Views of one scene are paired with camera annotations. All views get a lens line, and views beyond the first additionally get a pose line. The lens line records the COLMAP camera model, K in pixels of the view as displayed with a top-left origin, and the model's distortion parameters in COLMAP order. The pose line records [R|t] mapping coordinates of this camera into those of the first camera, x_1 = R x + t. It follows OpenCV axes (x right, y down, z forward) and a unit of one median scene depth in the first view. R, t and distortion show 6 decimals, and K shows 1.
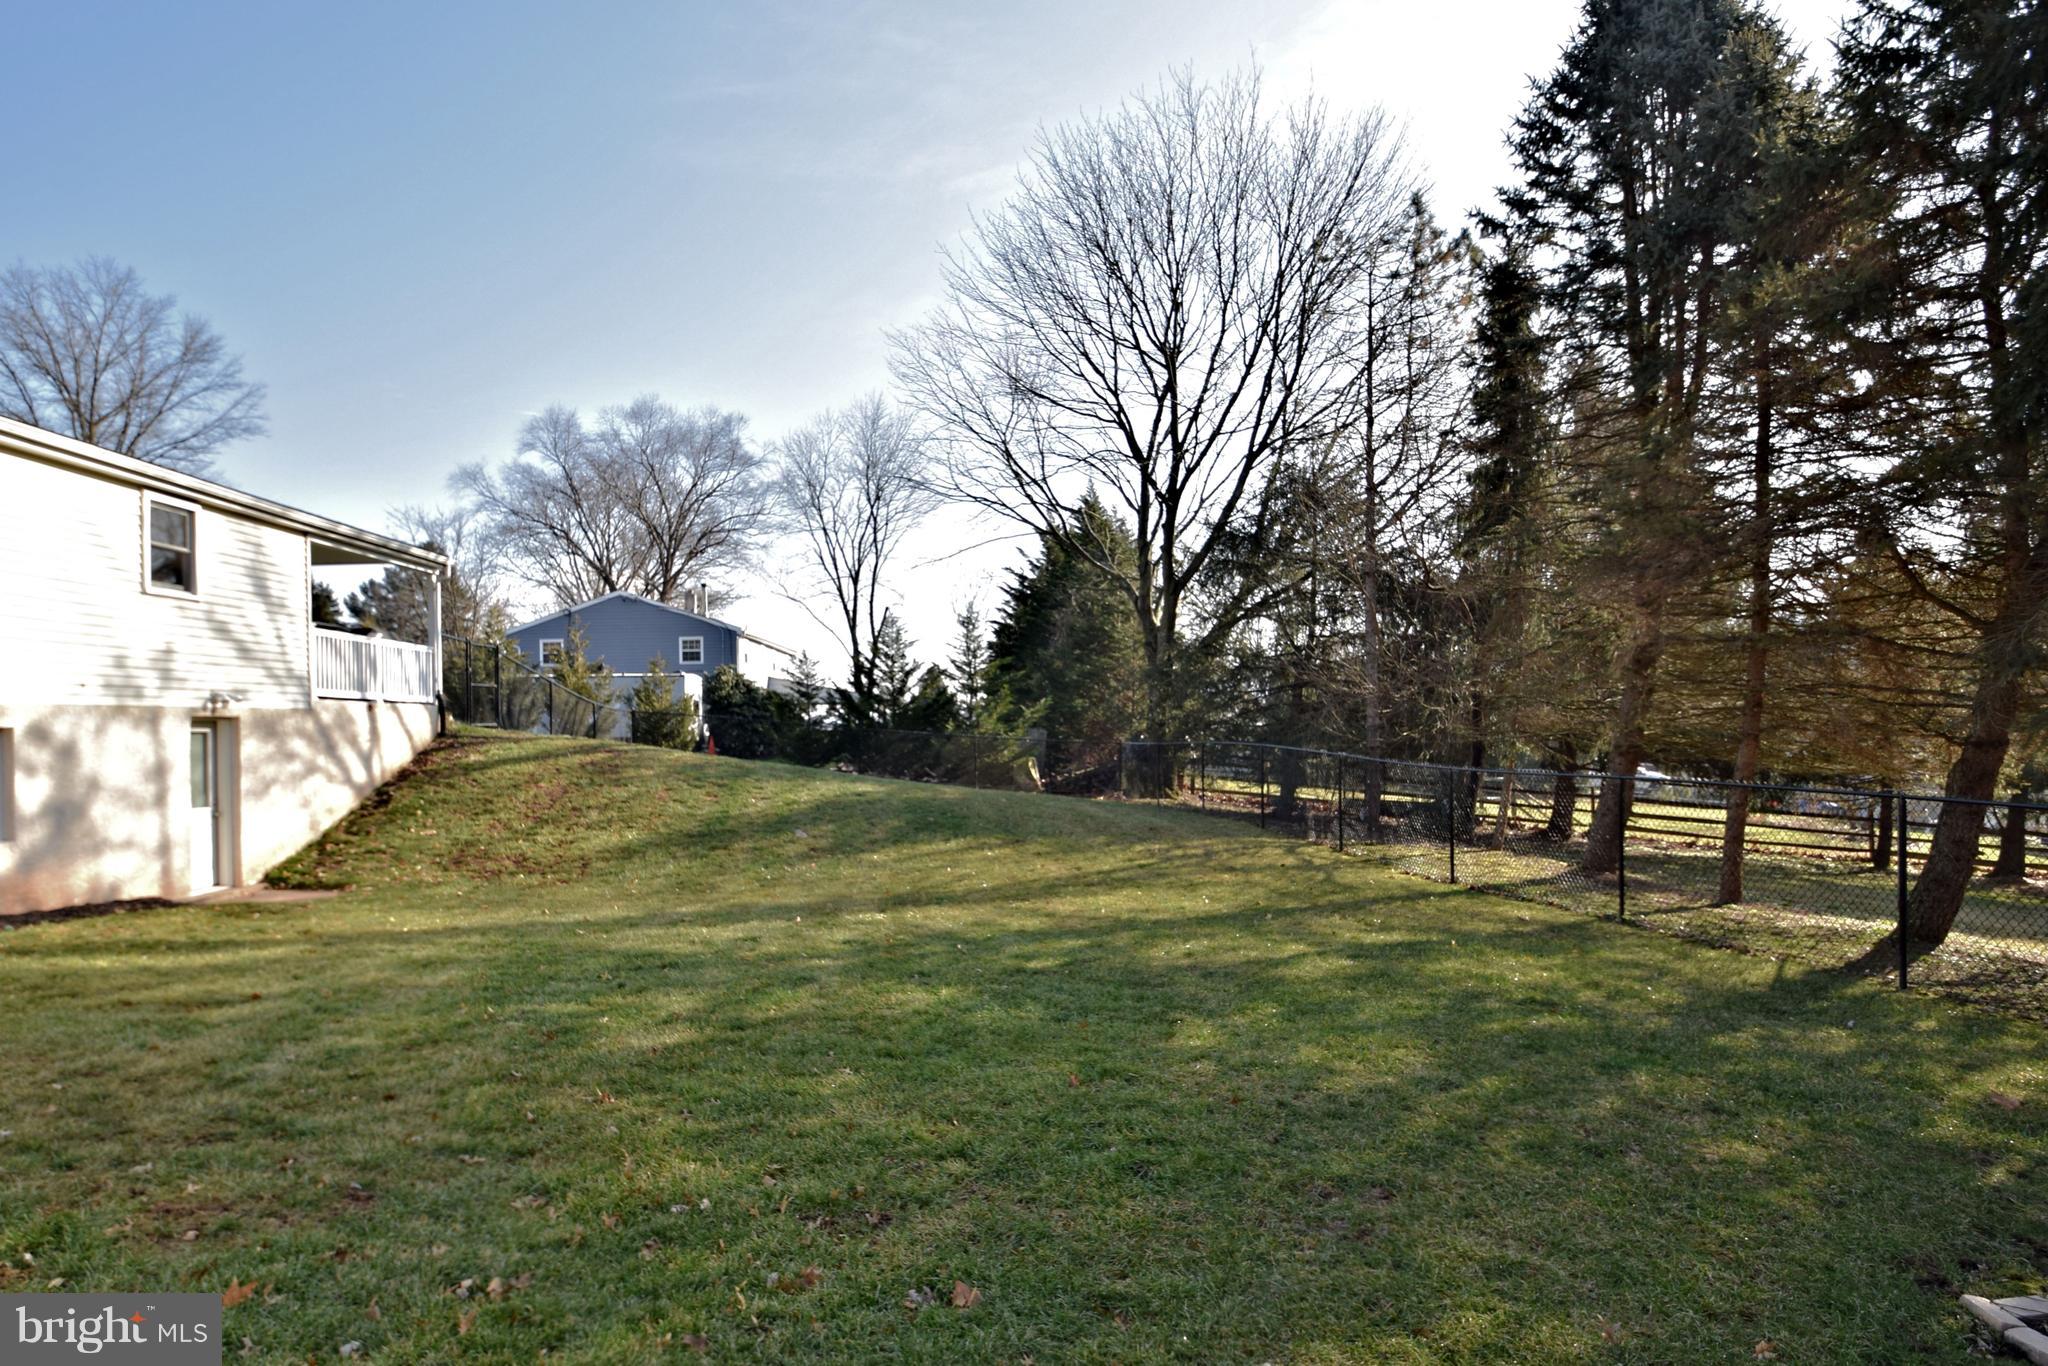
lens RADIAL K [[1151.0, 0, 964.4], [0, 1151.0, 728.6], [0, 0, 1]] dist [-0.020544, -0.001263]
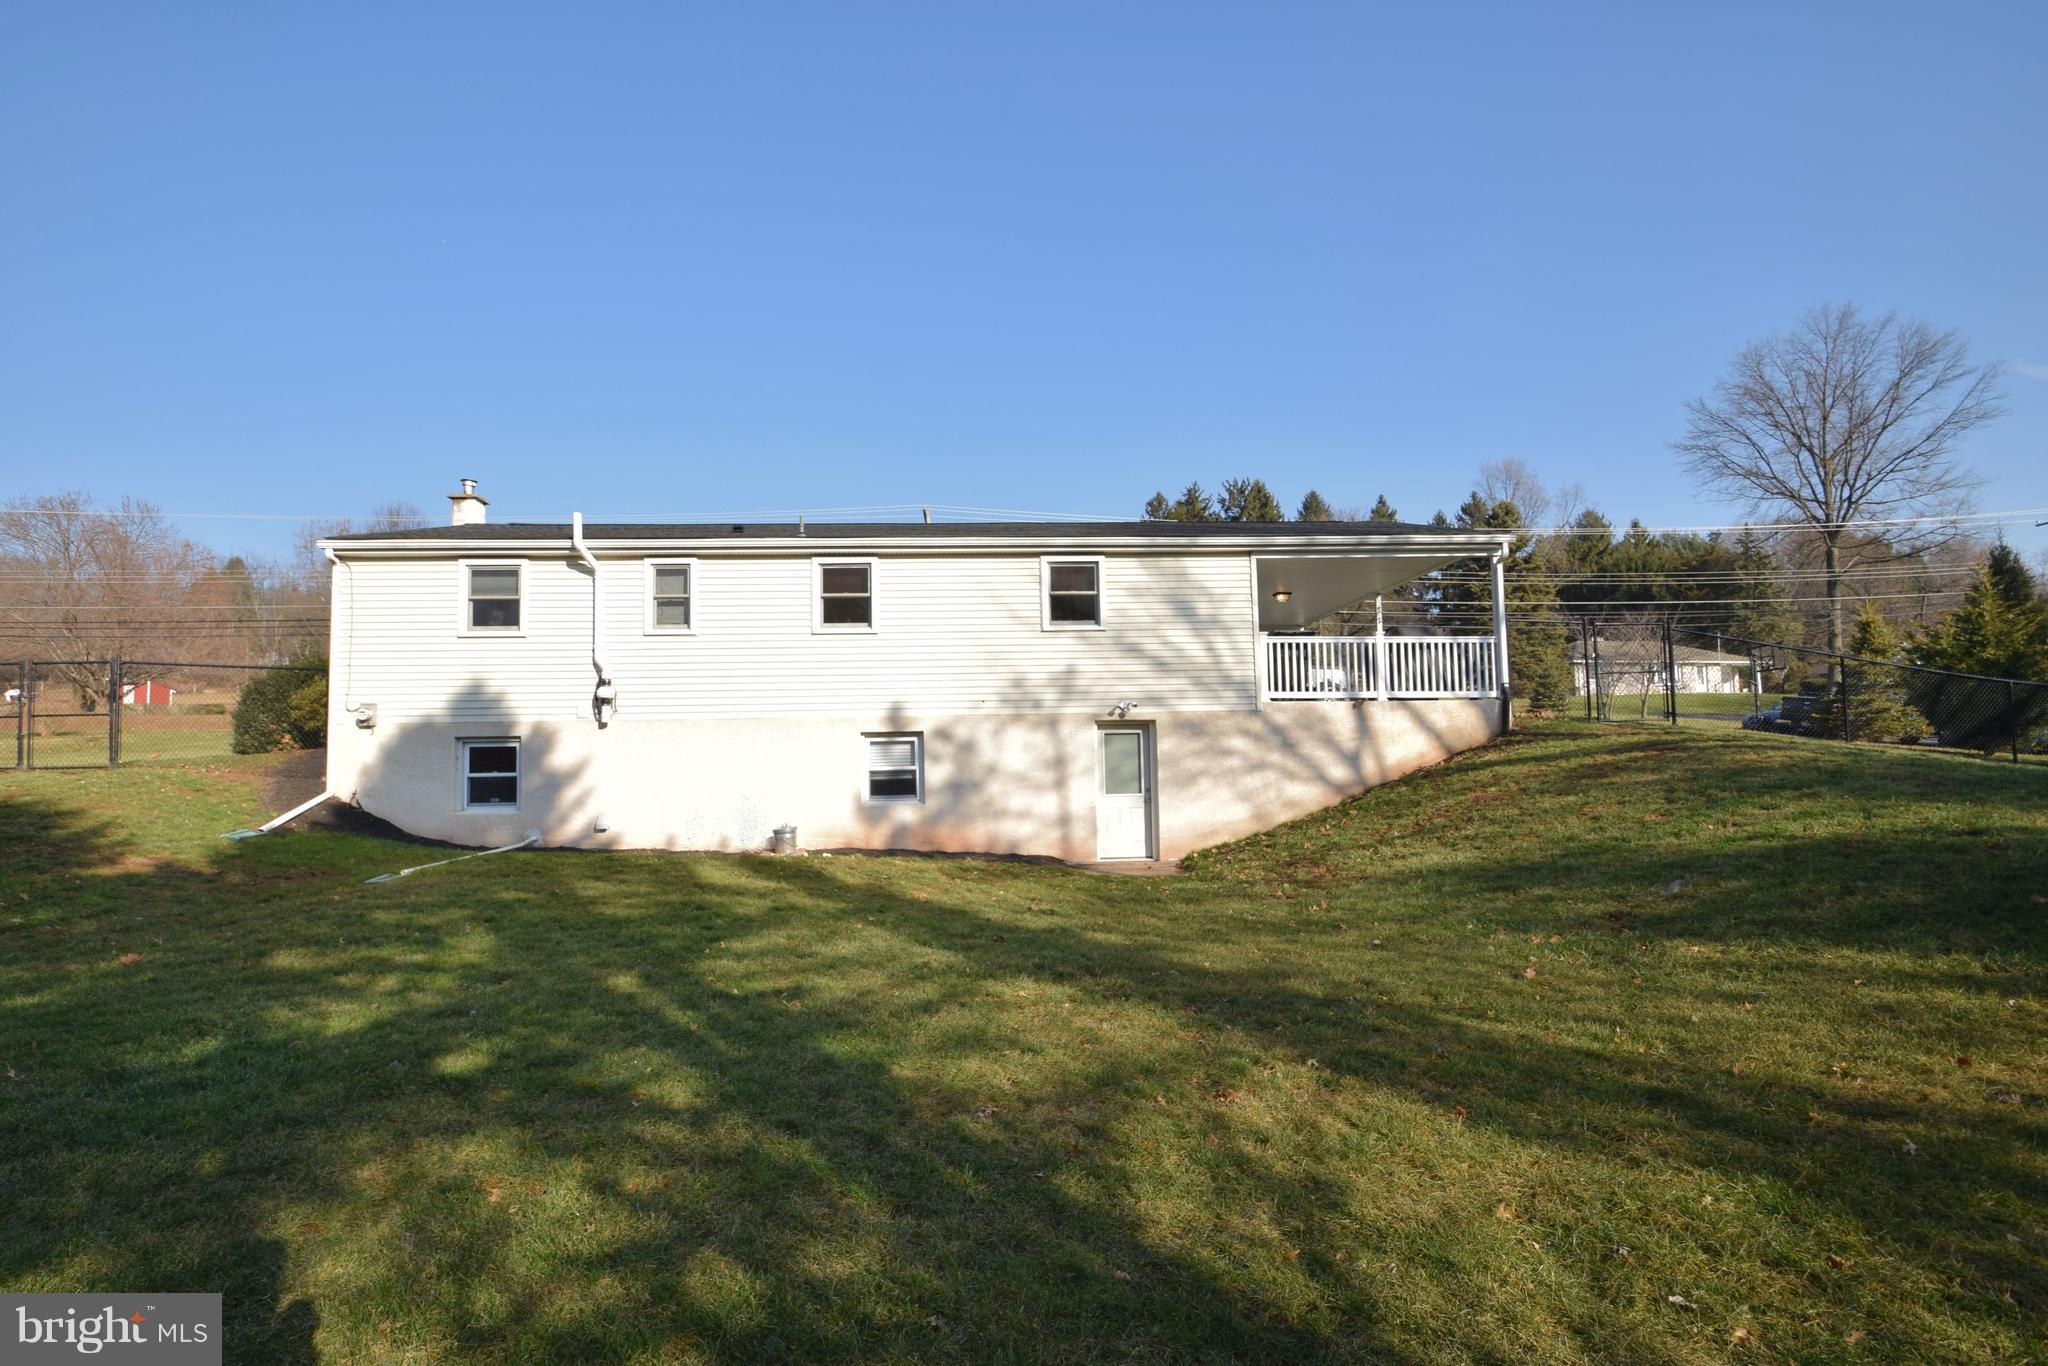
lens RADIAL K [[953.2, 0, 996.5], [0, 953.2, 723.4], [0, 0, 1]] dist [-0.024213, -0.001479]
pose [[0.056139, -0.034552, -0.997825, 0.304900], [0.011976, 0.999352, -0.033931, 0.021820], [0.998351, -0.010045, 0.056517, 0.650685]]
